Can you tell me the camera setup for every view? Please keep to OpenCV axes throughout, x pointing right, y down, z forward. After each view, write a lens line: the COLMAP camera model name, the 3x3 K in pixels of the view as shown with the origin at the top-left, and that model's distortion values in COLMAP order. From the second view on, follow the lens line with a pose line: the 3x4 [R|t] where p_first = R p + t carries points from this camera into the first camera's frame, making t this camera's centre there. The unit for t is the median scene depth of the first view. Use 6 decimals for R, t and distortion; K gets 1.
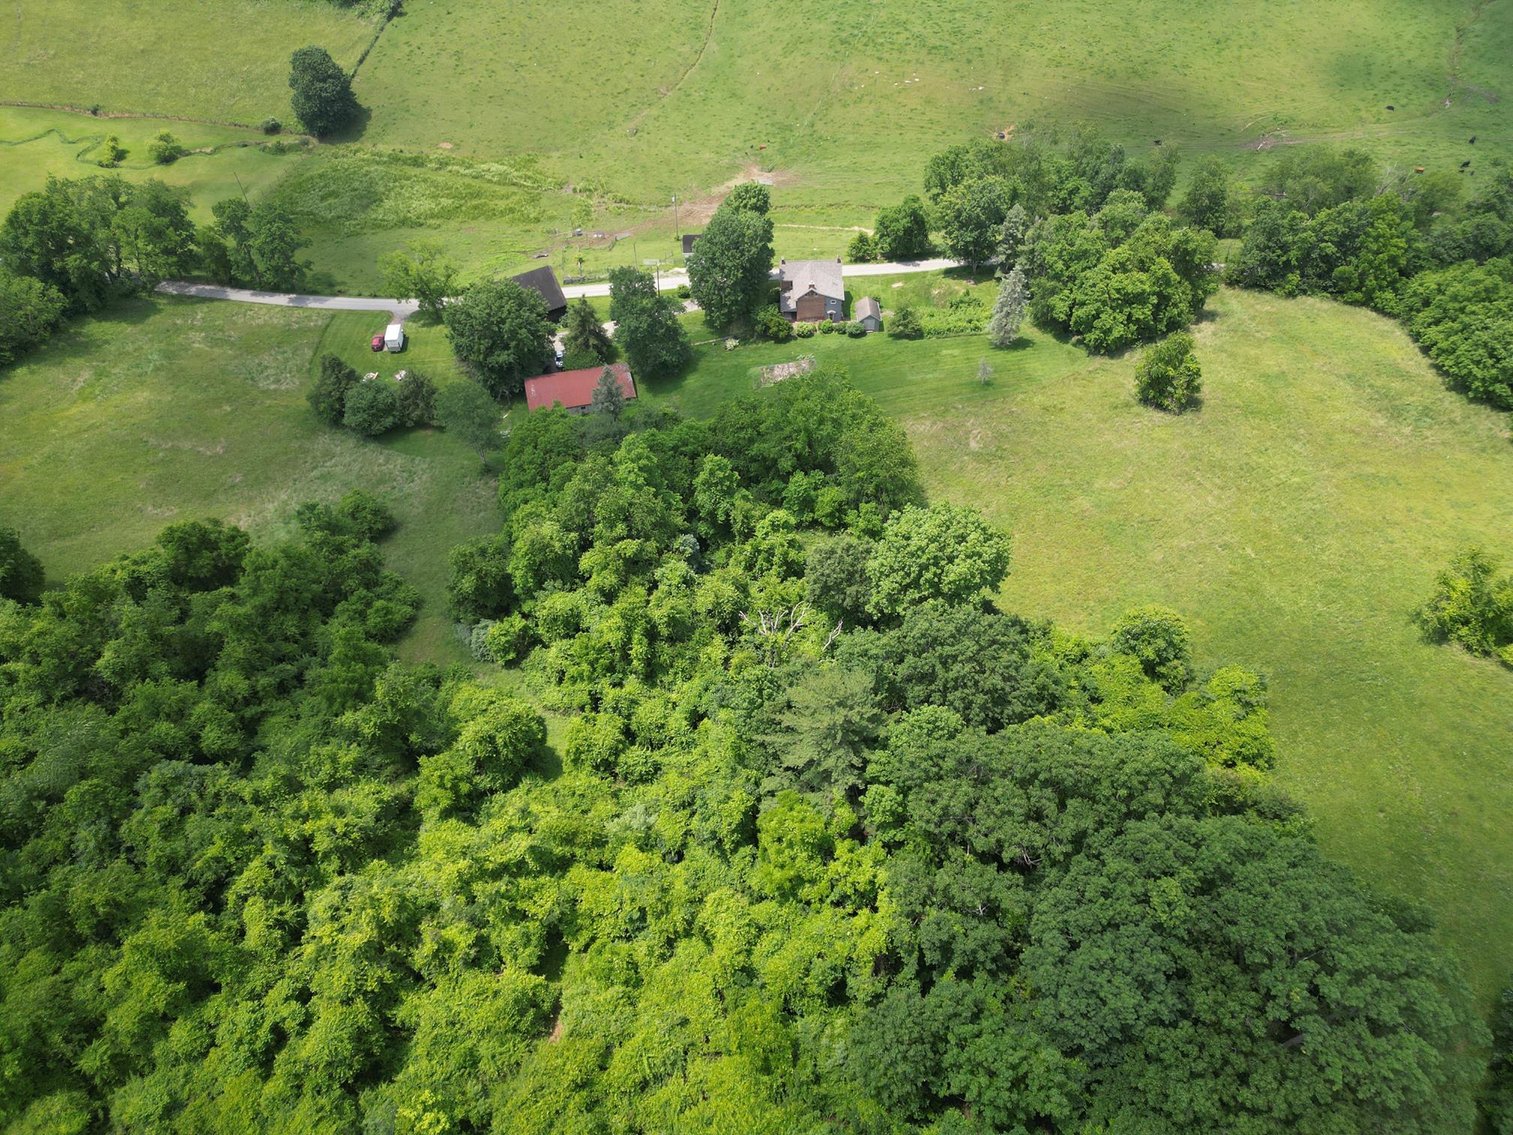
lens RADIAL K [[1058.6, 0, 755.9], [0, 1058.6, 570.0], [0, 0, 1]] dist [0.081690, -0.072976]
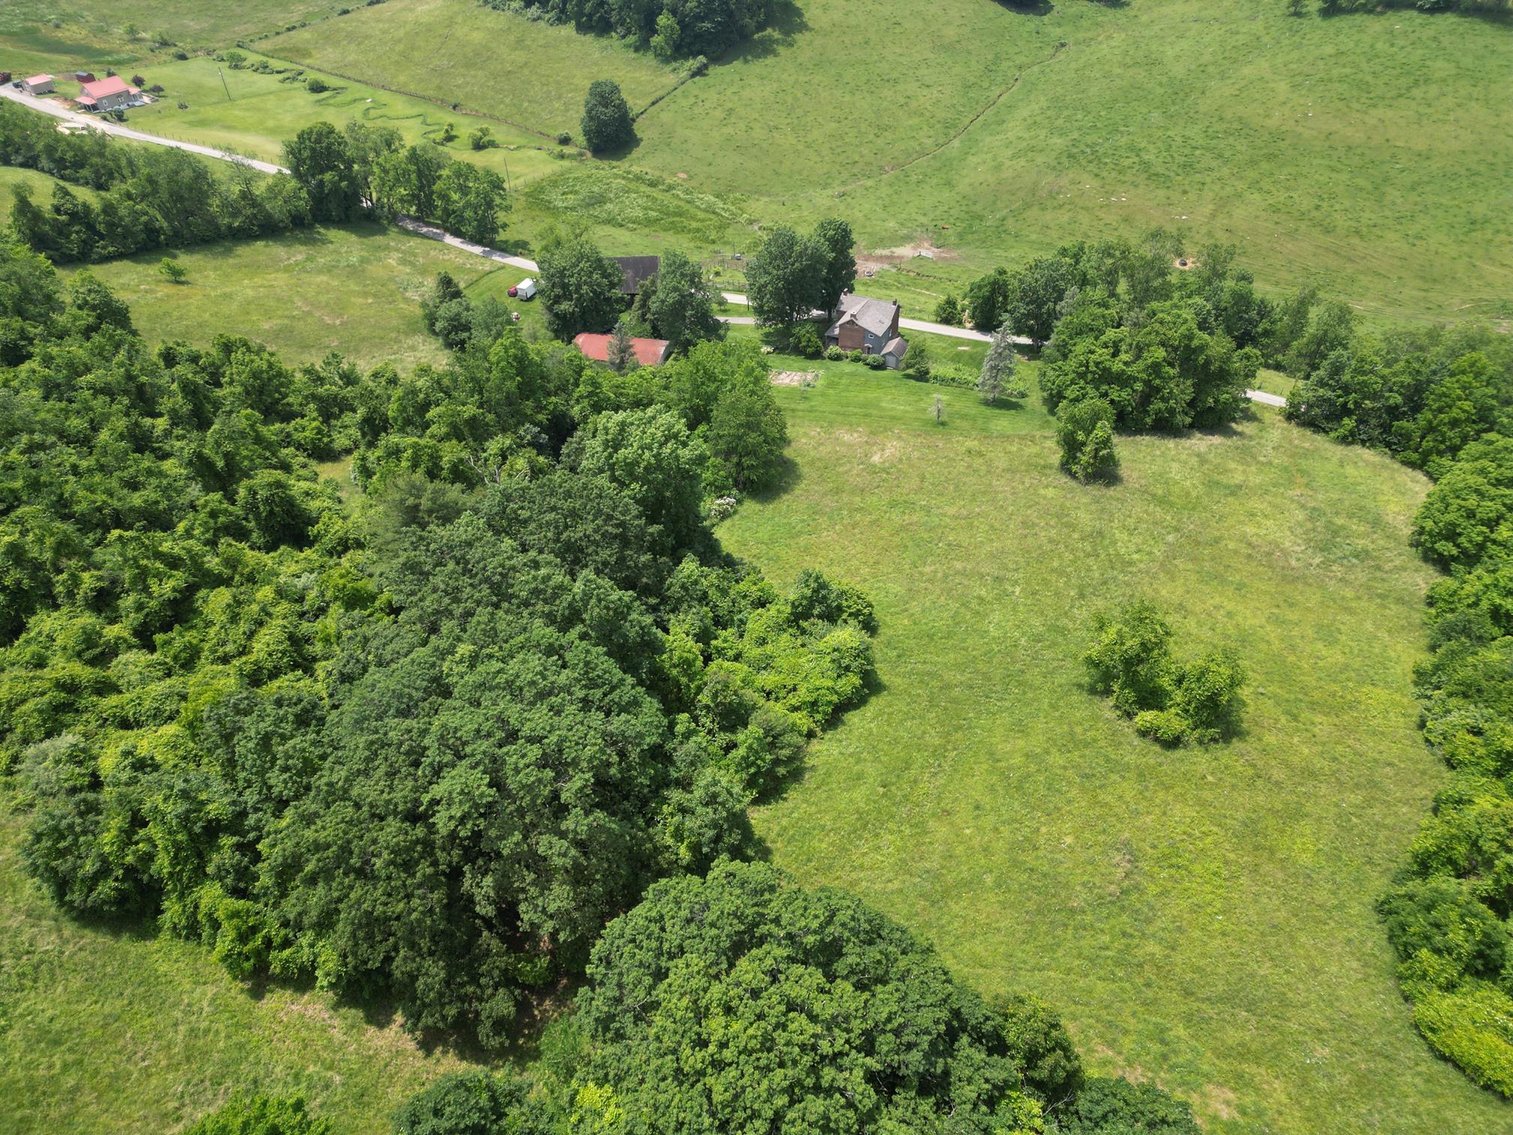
lens RADIAL K [[1054.7, 0, 757.7], [0, 1054.7, 564.1], [0, 0, 1]] dist [0.079199, -0.075399]
pose [[0.899537, 0.291616, -0.325258, 0.348022], [-0.331270, 0.940728, -0.072737, 0.066046], [0.284768, 0.173178, 0.942824, 0.024477]]
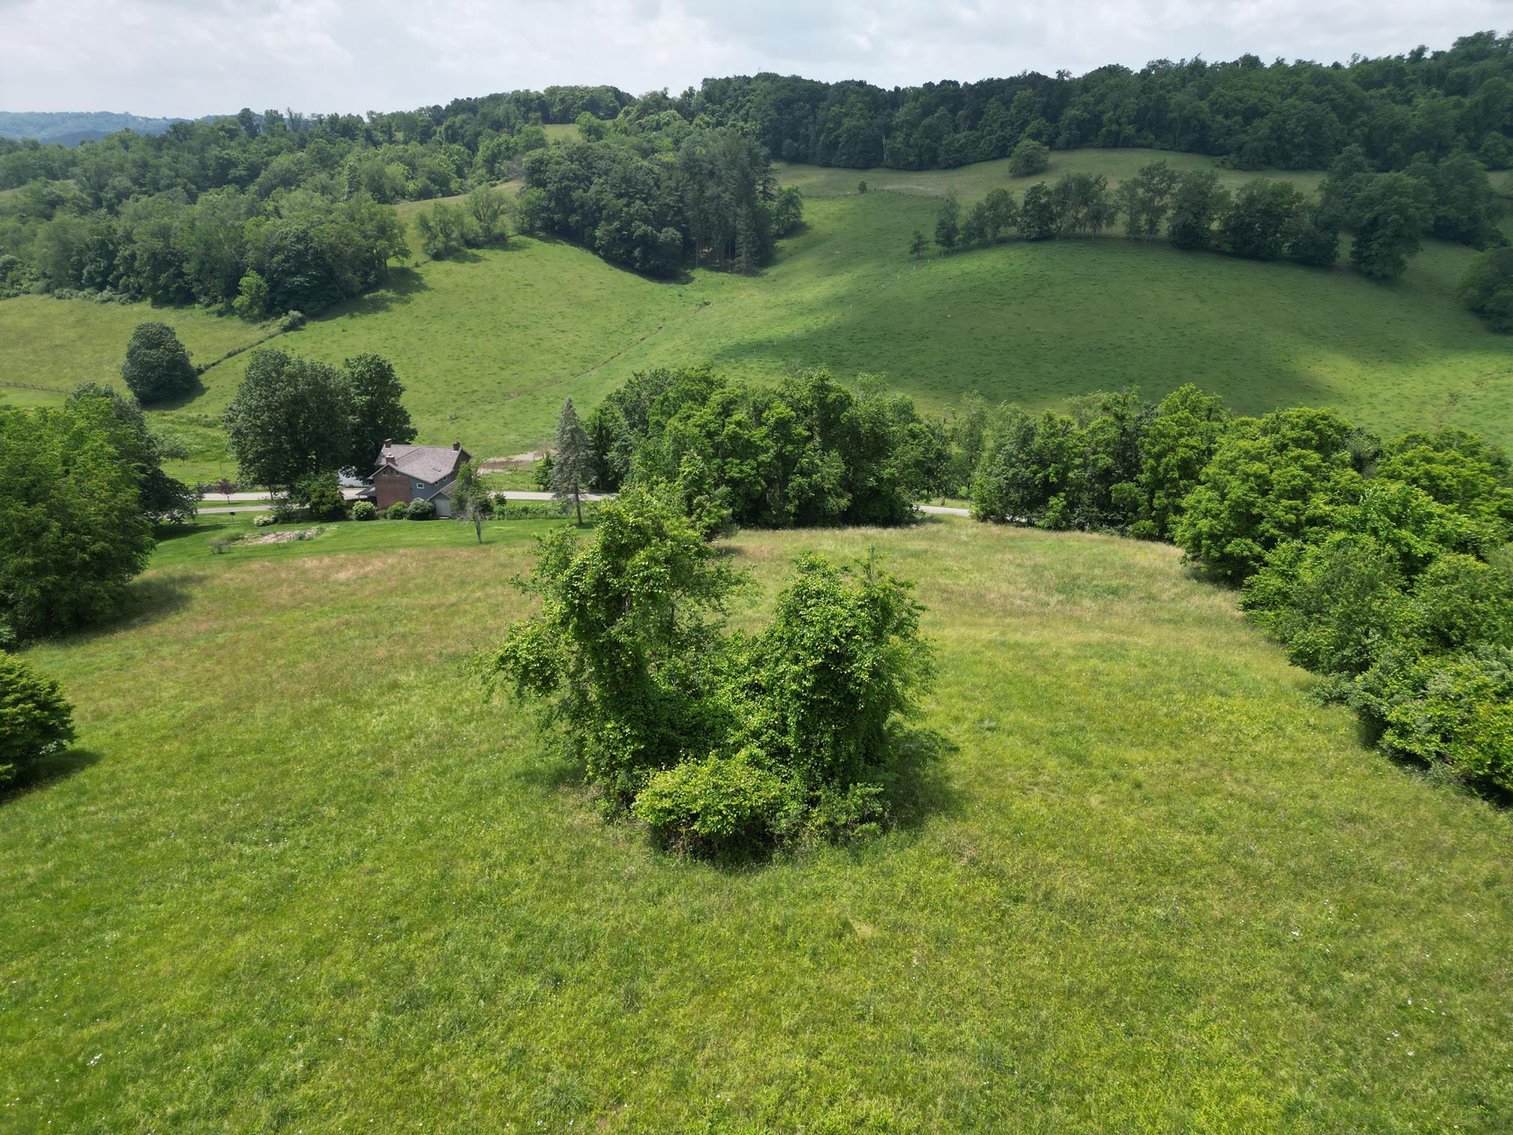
lens RADIAL K [[1054.7, 0, 757.7], [0, 1054.7, 564.1], [0, 0, 1]] dist [0.079199, -0.075399]
pose [[0.979018, 0.078675, -0.187974, 0.407398], [-0.155751, 0.883733, -0.441313, 0.075077], [0.131398, 0.461331, 0.877444, 0.382771]]
